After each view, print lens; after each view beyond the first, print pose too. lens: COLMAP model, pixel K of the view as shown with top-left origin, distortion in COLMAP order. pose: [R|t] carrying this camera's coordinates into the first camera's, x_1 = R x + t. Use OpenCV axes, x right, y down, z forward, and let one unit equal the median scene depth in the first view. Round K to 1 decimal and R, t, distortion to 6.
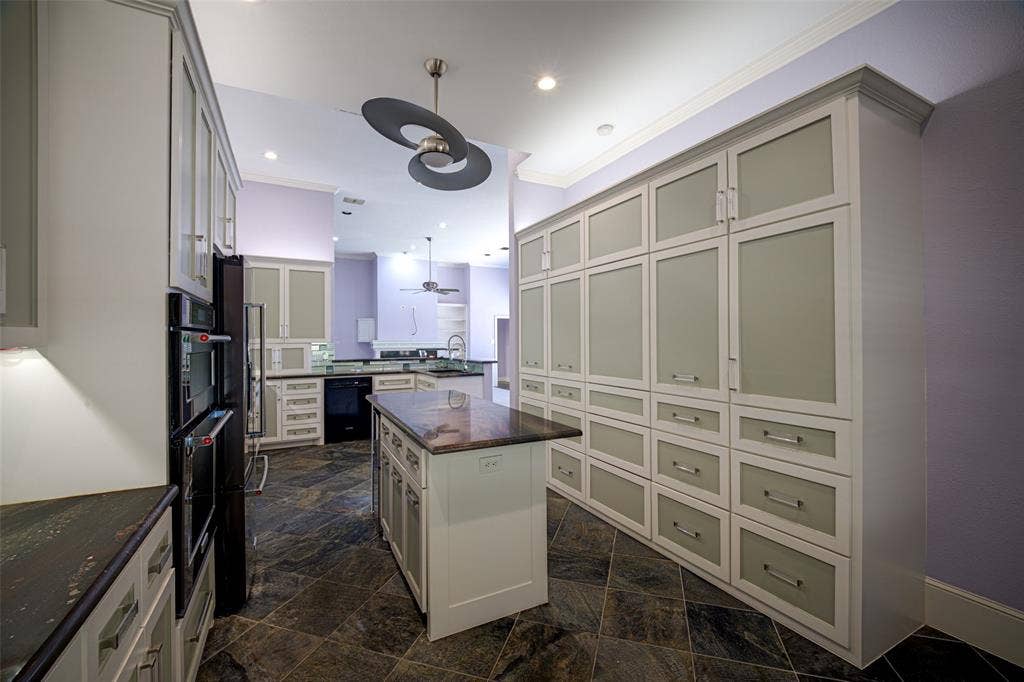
lens RADIAL K [[421.8, 0, 514.5], [0, 421.8, 342.2], [0, 0, 1]] dist [0.018924, -0.019798]
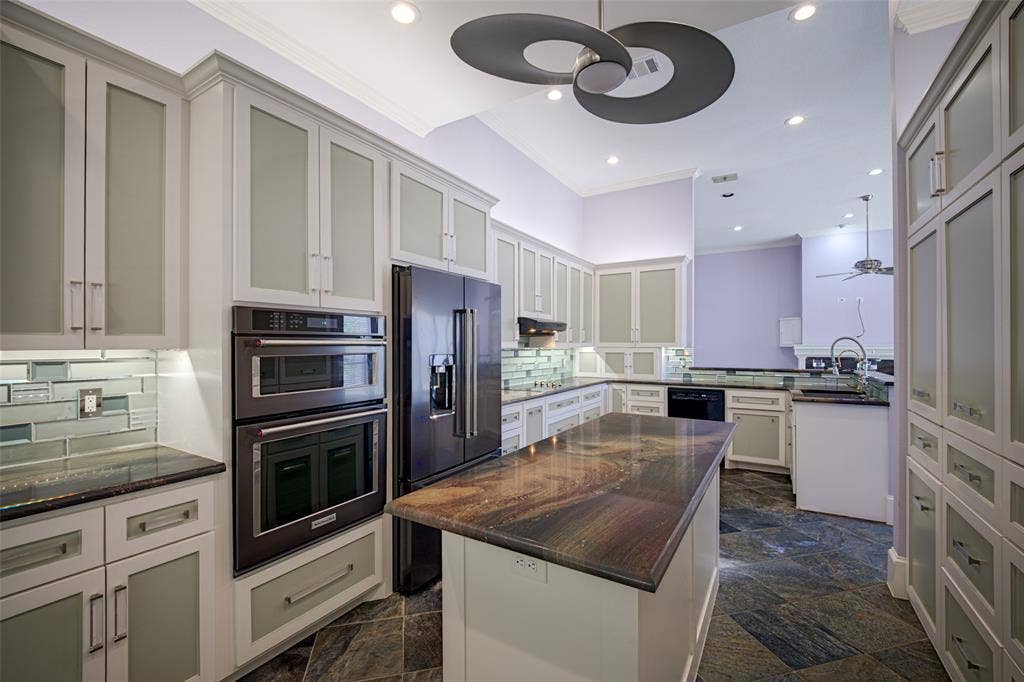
lens RADIAL K [[431.2, 0, 517.4], [0, 431.2, 342.4], [0, 0, 1]] dist [-0.001198, -0.000263]
pose [[0.522527, 0.001541, -0.852622, 0.165295], [-0.008202, 0.999961, -0.003220, -0.003576], [0.852583, 0.008675, 0.522519, 0.252209]]
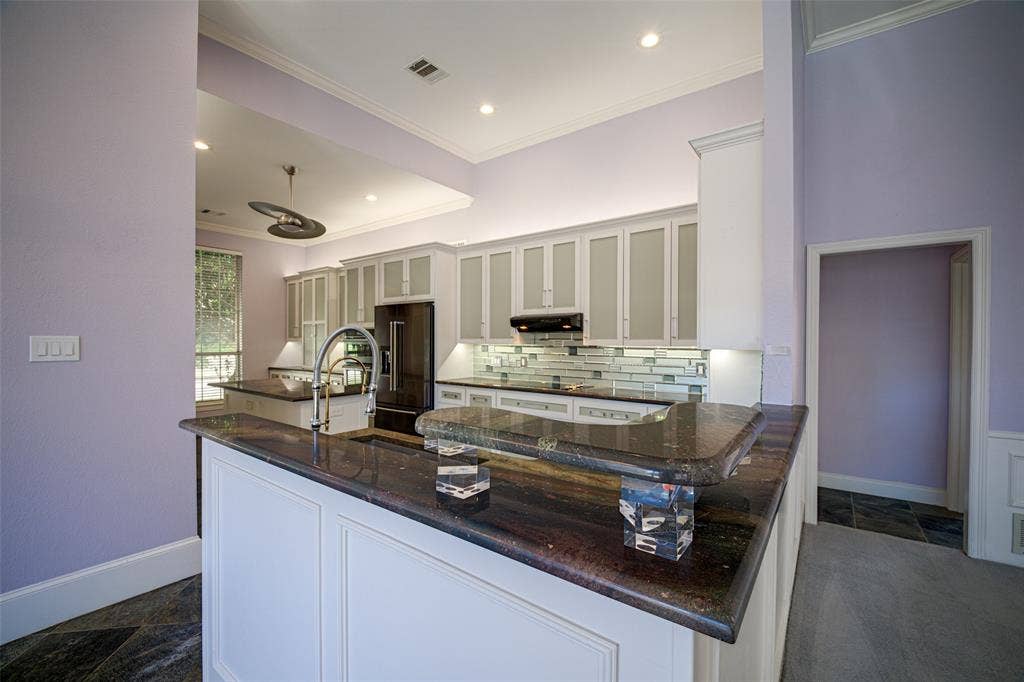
lens RADIAL K [[421.8, 0, 514.5], [0, 421.8, 342.2], [0, 0, 1]] dist [0.018924, -0.019798]
pose [[-0.903295, 0.007411, -0.428956, -0.124486], [0.001337, 0.999895, 0.014459, -0.012064], [0.429018, 0.012487, -0.903210, 1.367259]]
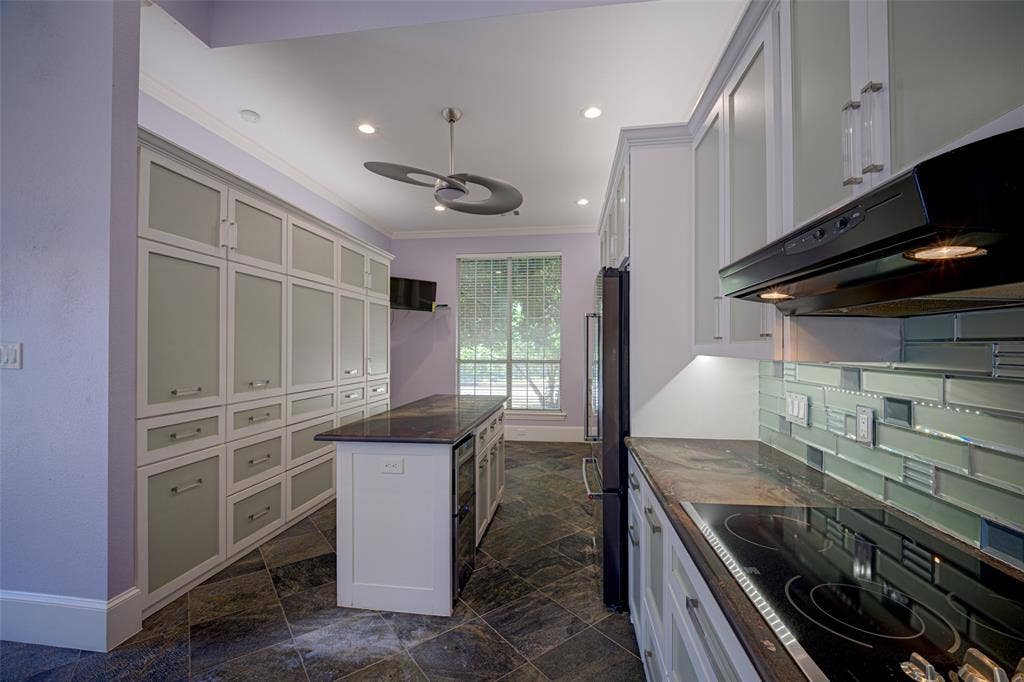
lens RADIAL K [[421.8, 0, 514.5], [0, 421.8, 342.2], [0, 0, 1]] dist [0.018924, -0.019798]
pose [[-0.819724, 0.013439, 0.572601, -0.485668], [0.009939, 0.999908, -0.009239, -0.005517], [-0.572672, -0.001882, -0.819782, 0.904346]]
